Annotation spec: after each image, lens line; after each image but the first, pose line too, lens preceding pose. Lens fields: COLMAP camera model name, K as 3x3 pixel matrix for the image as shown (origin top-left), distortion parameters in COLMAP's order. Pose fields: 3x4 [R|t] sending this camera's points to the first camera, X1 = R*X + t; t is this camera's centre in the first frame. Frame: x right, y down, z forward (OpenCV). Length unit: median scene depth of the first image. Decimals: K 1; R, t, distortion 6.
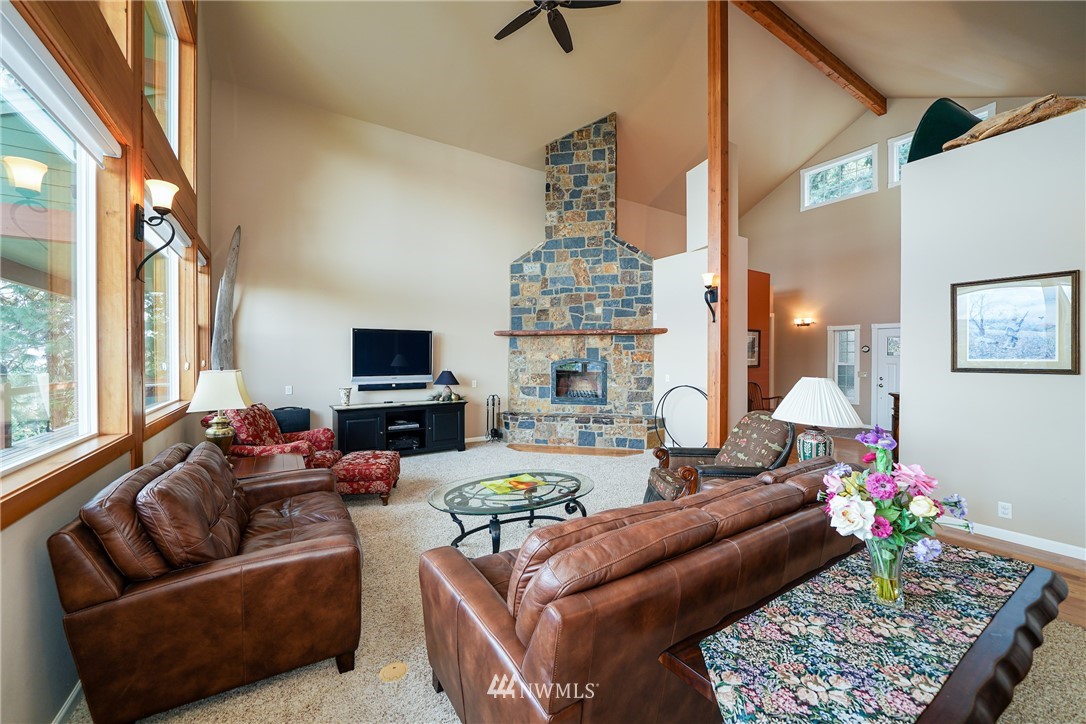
lens RADIAL K [[409.3, 0, 543.0], [0, 409.3, 362.0], [0, 0, 1]] dist [-0.000225, -0.000063]
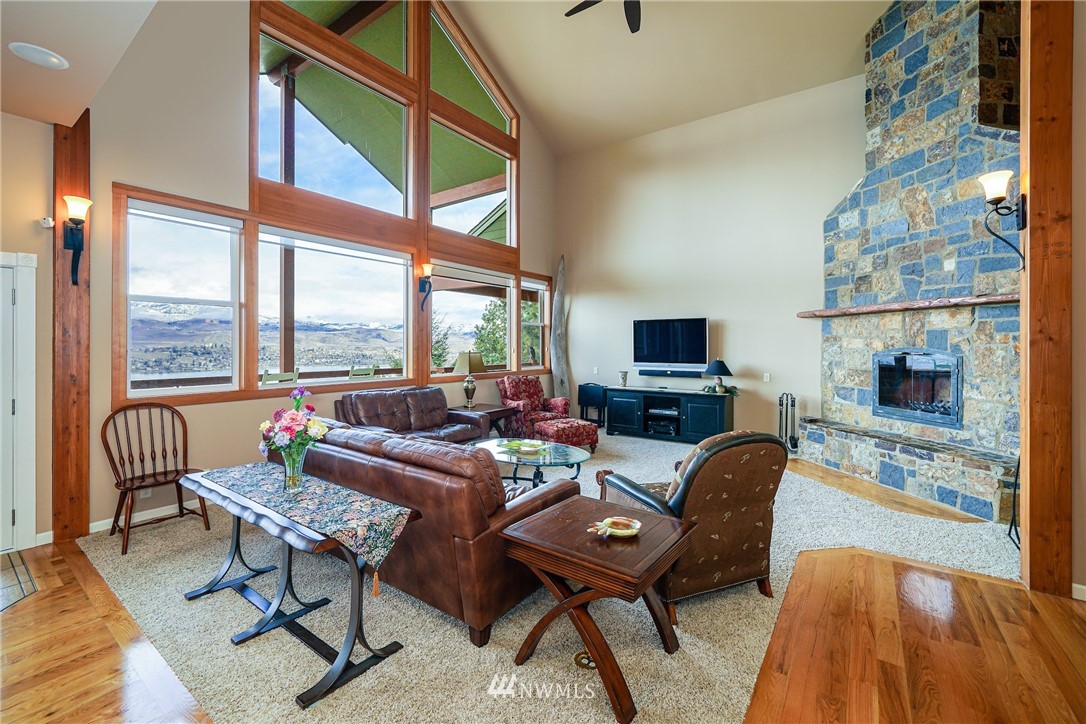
lens RADIAL K [[460.3, 0, 540.2], [0, 460.3, 348.1], [0, 0, 1]] dist [-0.000912, 0.000179]
pose [[0.374641, 0.006248, -0.927149, 0.524450], [-0.010901, 0.999938, 0.002333, -0.003615], [0.927106, 0.009233, 0.374685, 0.216690]]
